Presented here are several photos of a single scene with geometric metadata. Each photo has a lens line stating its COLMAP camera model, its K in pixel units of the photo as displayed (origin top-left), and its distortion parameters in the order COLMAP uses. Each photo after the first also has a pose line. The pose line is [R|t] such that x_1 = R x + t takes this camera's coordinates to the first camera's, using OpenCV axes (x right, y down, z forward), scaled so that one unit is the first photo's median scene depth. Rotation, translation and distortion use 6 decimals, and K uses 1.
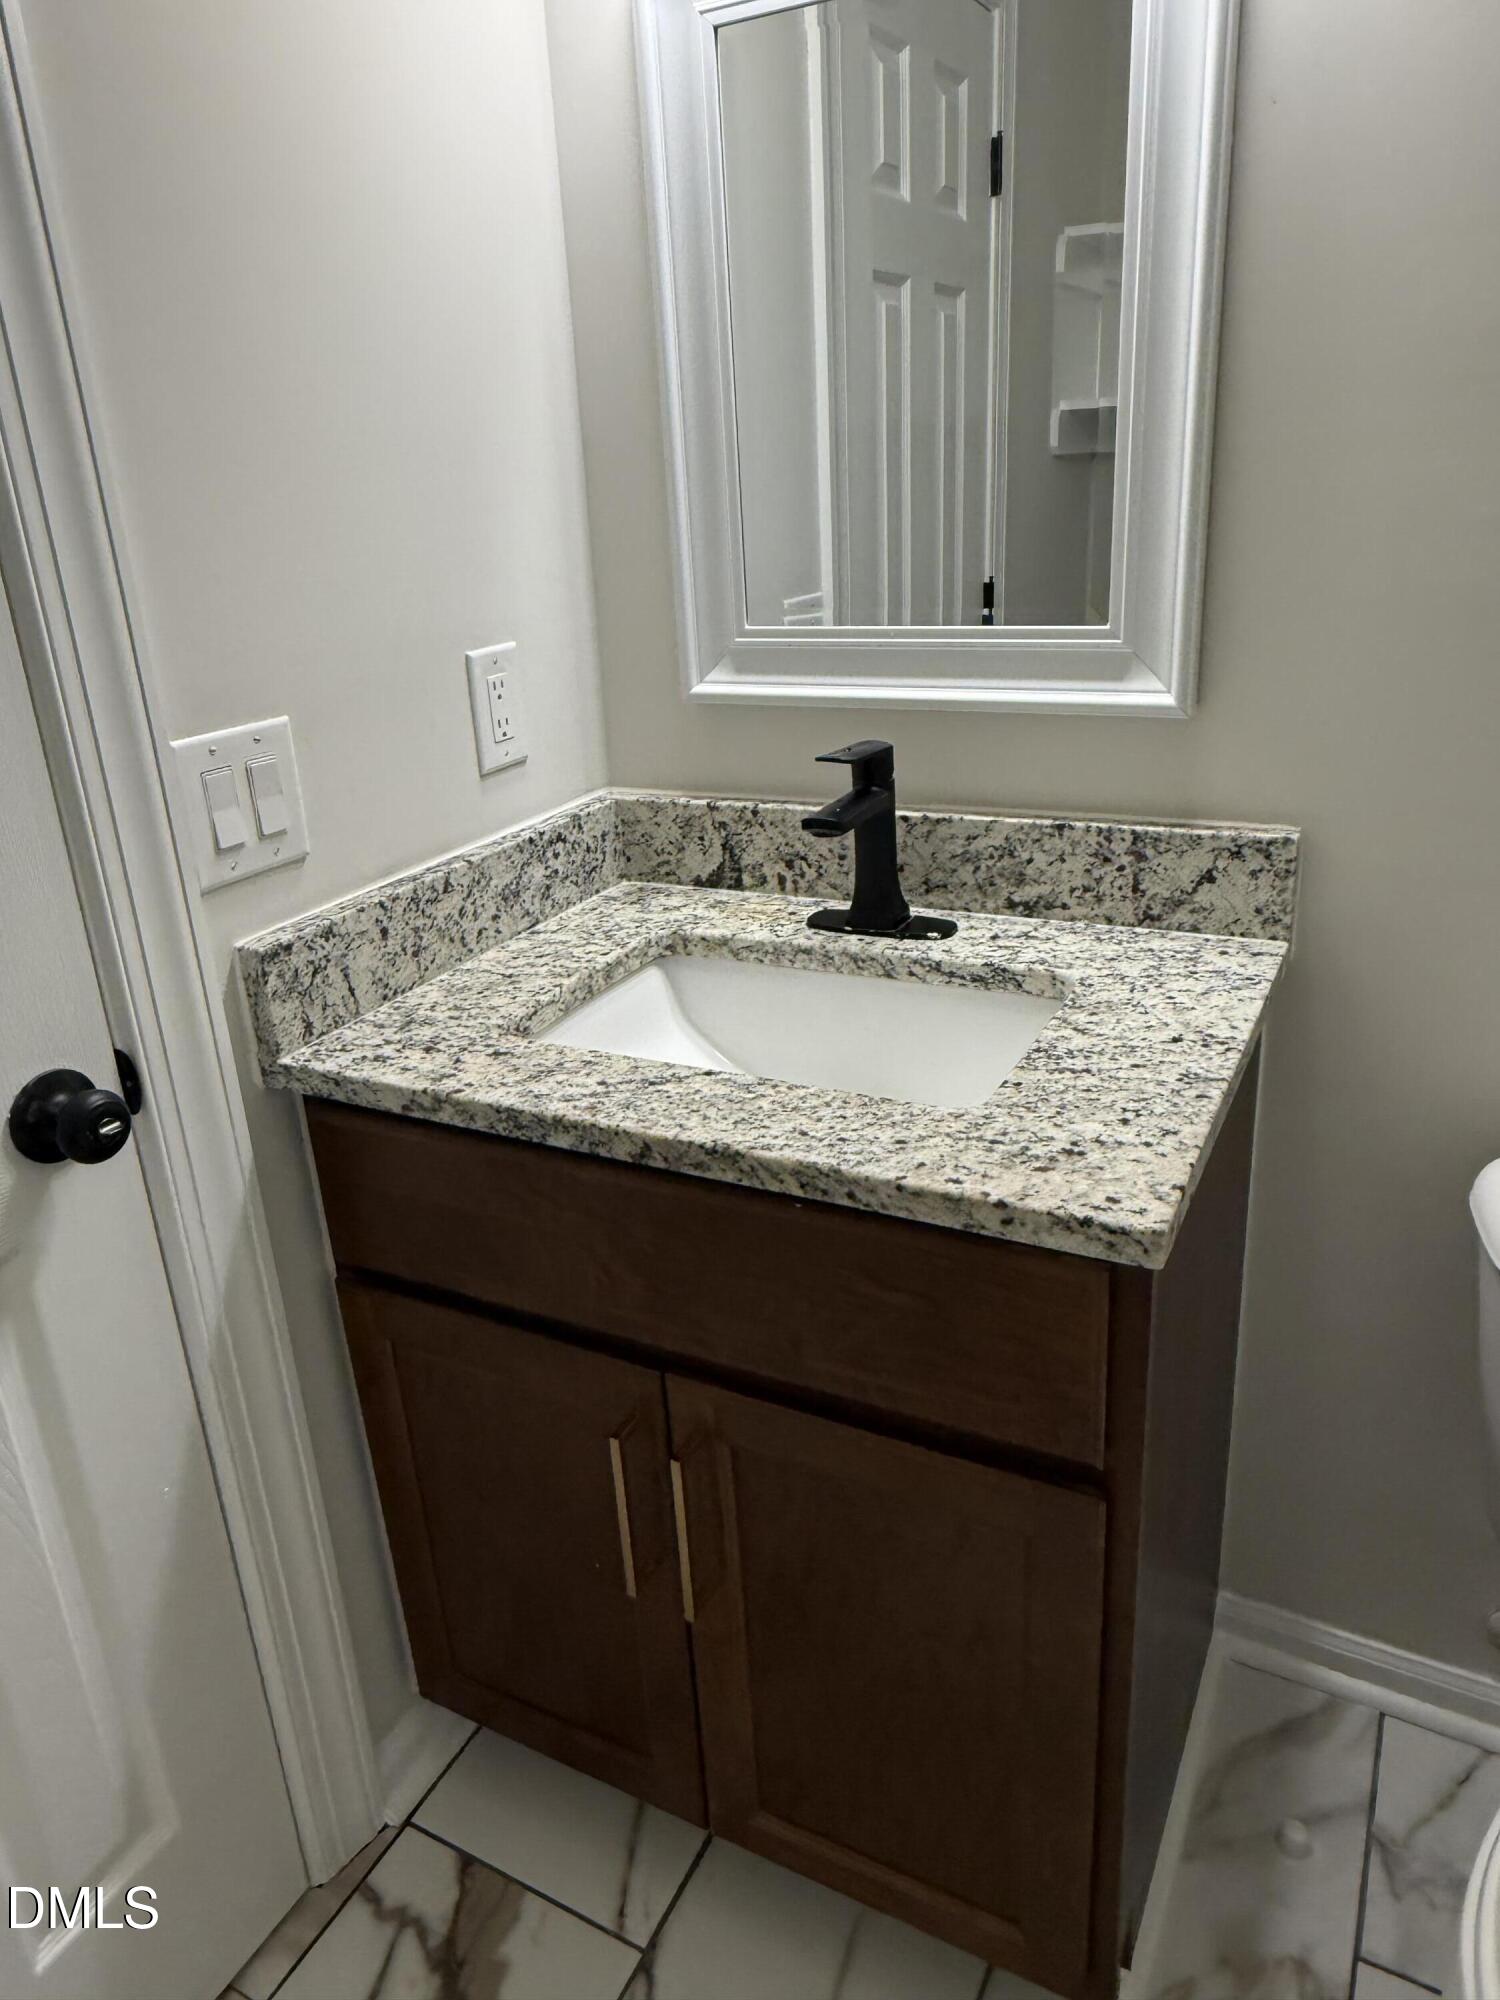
lens RADIAL K [[1329.9, 0, 750.0], [0, 1329.9, 1000.0], [0, 0, 1]] dist [-0.000273, -0.000019]
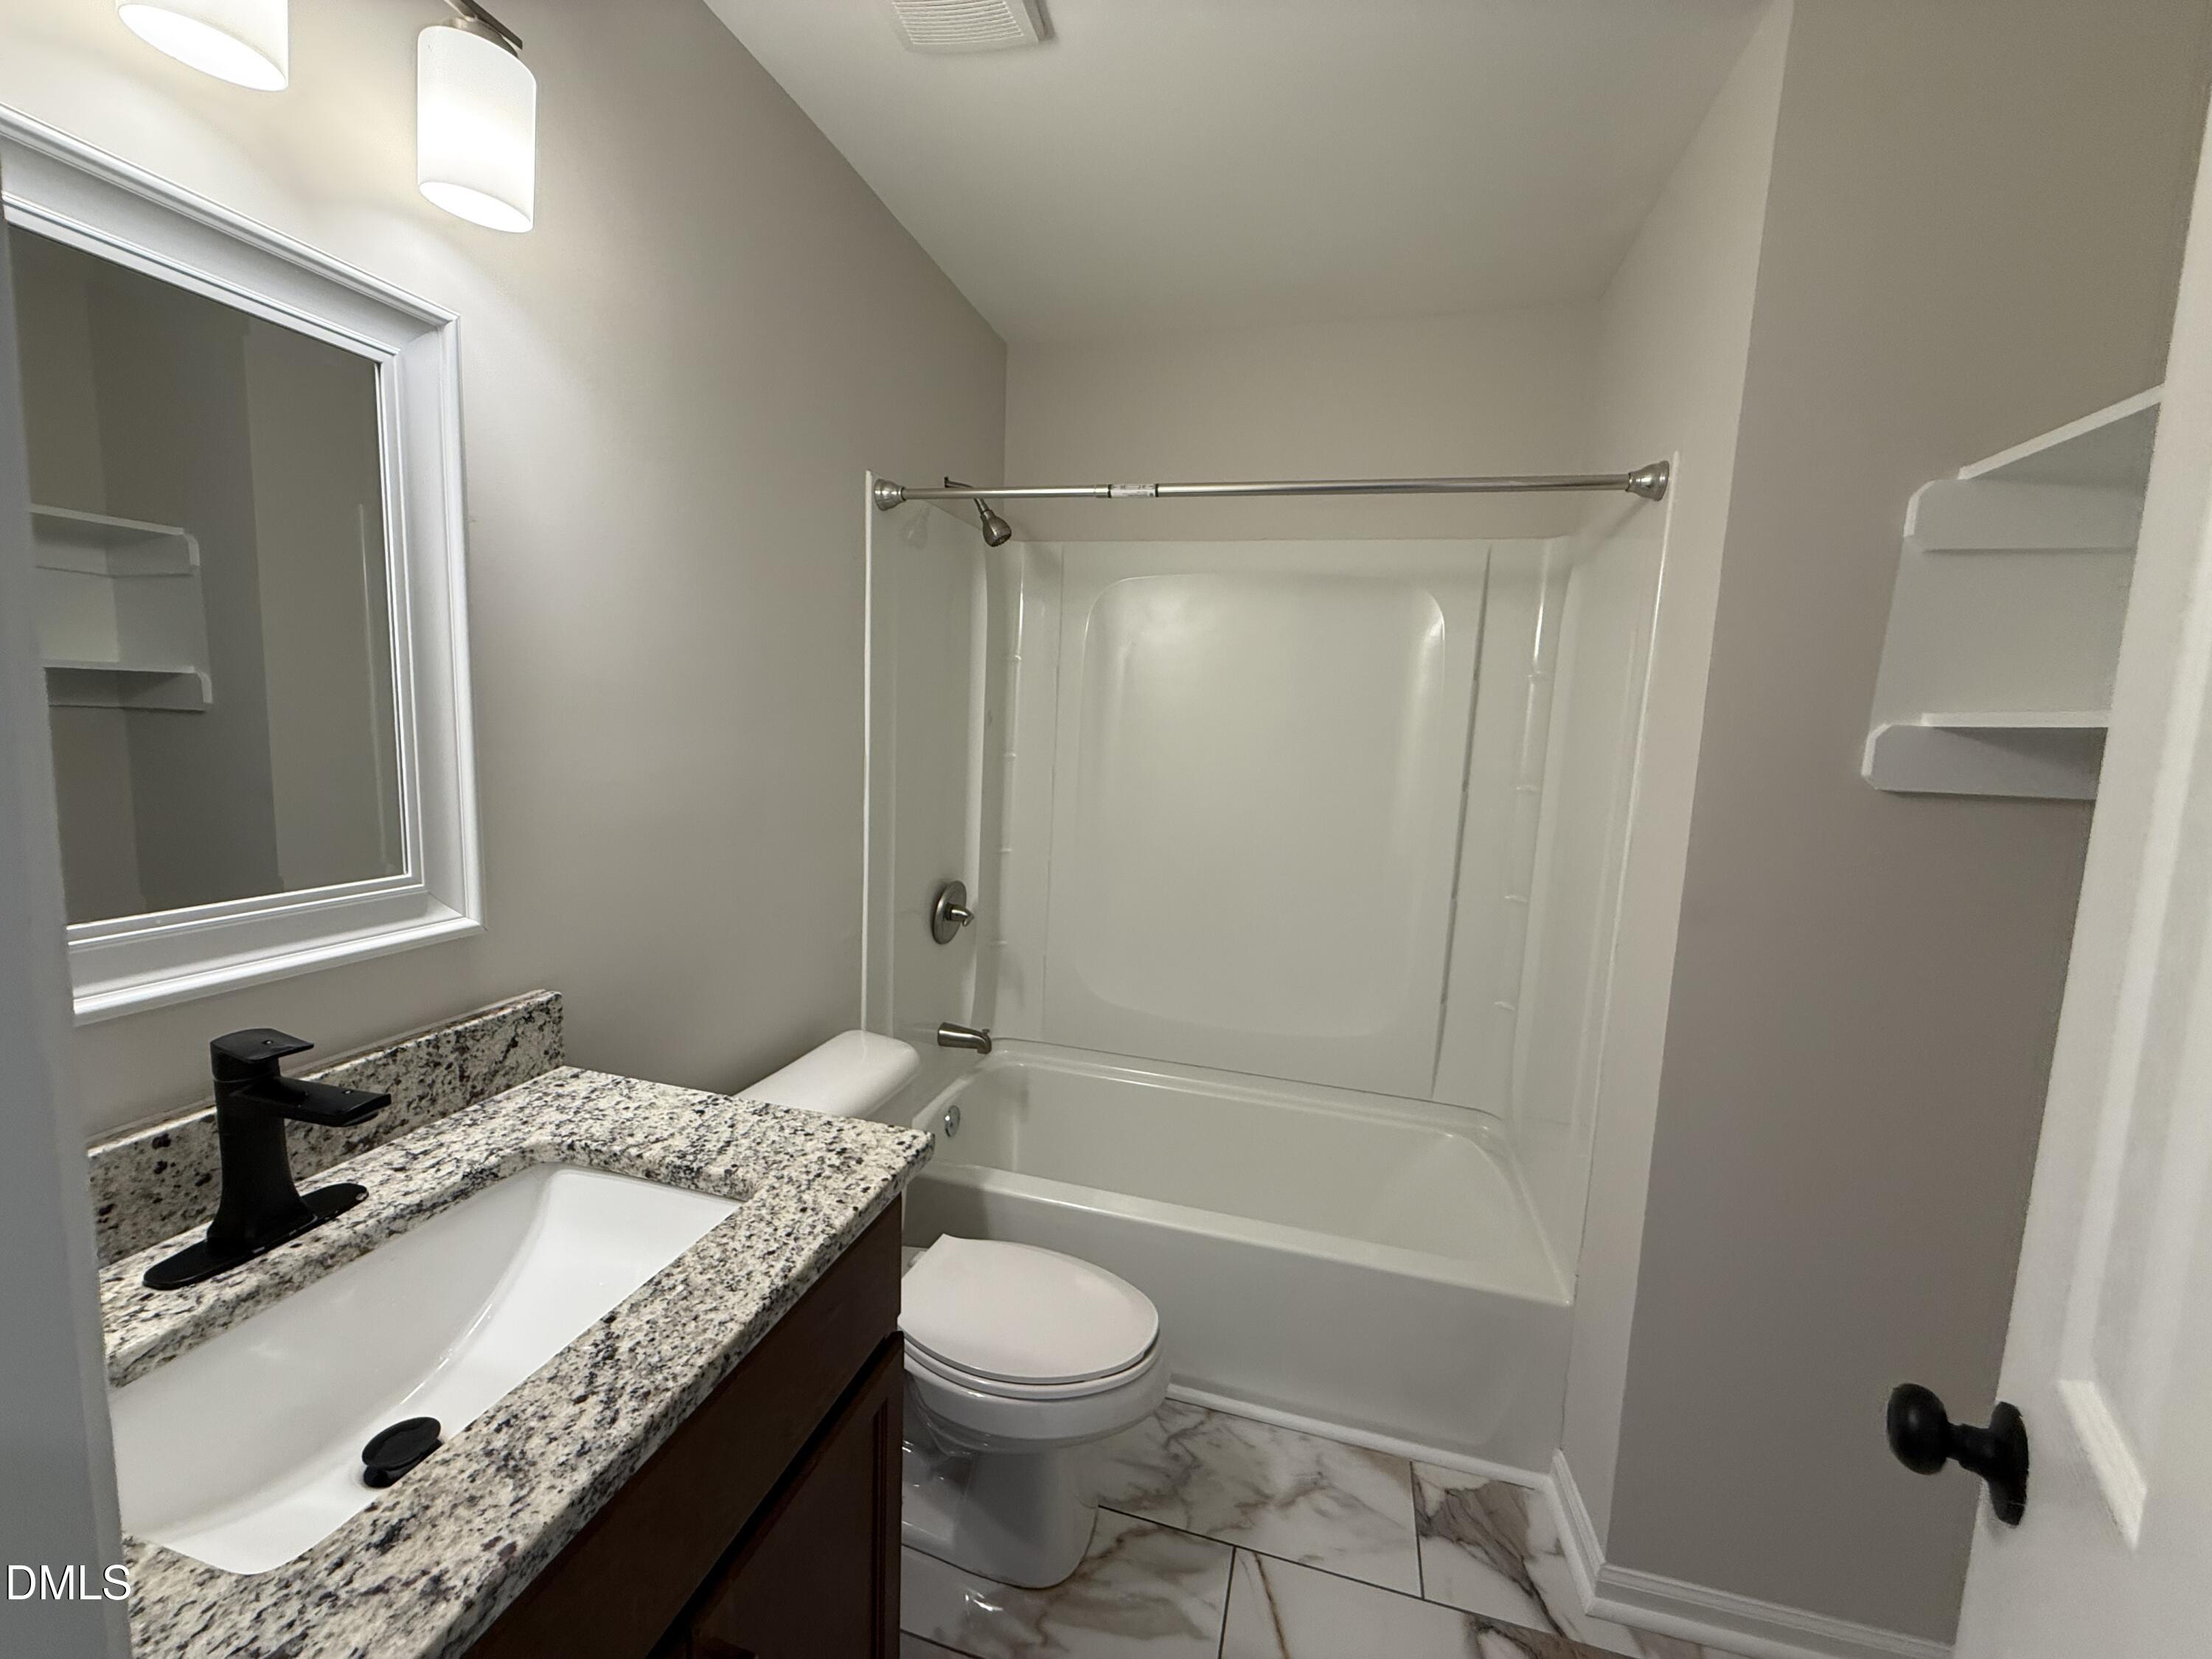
lens RADIAL K [[881.5, 0, 1099.4], [0, 881.5, 829.0], [0, 0, 1]] dist [0.000572, 0.000367]
pose [[-0.214249, -0.069803, 0.974282, -0.609501], [0.338535, 0.930315, 0.141098, -0.214342], [-0.916238, 0.360059, -0.175688, 0.538576]]
